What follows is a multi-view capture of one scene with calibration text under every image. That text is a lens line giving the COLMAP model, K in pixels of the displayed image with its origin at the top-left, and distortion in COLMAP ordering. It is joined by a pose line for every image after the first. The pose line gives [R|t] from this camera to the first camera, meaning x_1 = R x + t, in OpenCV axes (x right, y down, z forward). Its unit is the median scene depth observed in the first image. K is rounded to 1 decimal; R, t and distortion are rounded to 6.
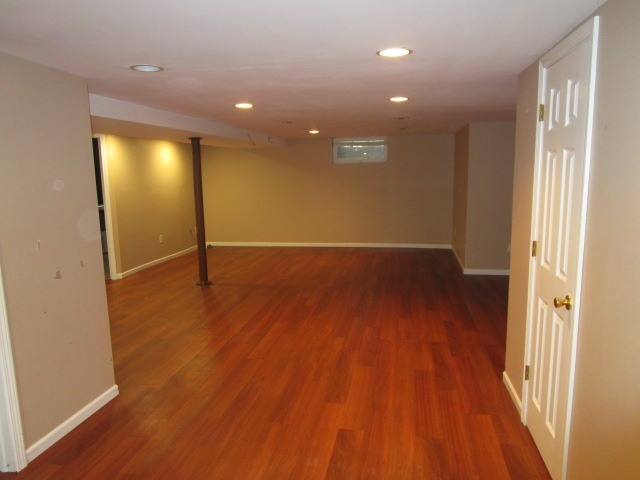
lens RADIAL K [[459.2, 0, 315.9], [0, 459.2, 242.9], [0, 0, 1]] dist [-0.013870, 0.007761]
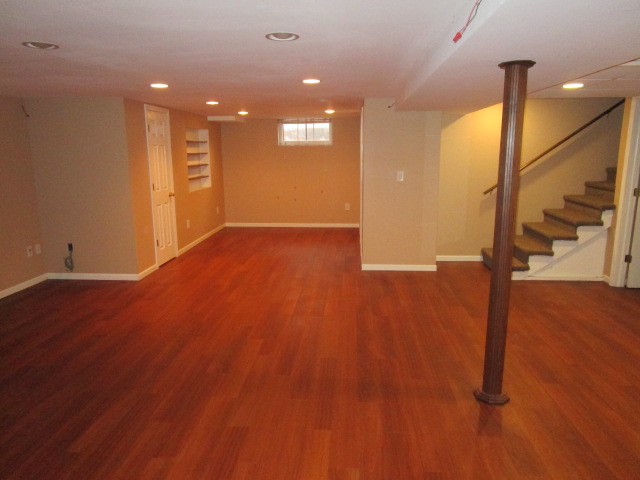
lens RADIAL K [[459.2, 0, 315.9], [0, 459.2, 242.9], [0, 0, 1]] dist [-0.013870, 0.007761]
pose [[-0.993296, 0.049683, -0.104374, -0.042878], [0.008869, 0.933019, 0.359719, -0.293255], [0.115255, 0.356382, -0.927205, 1.806339]]
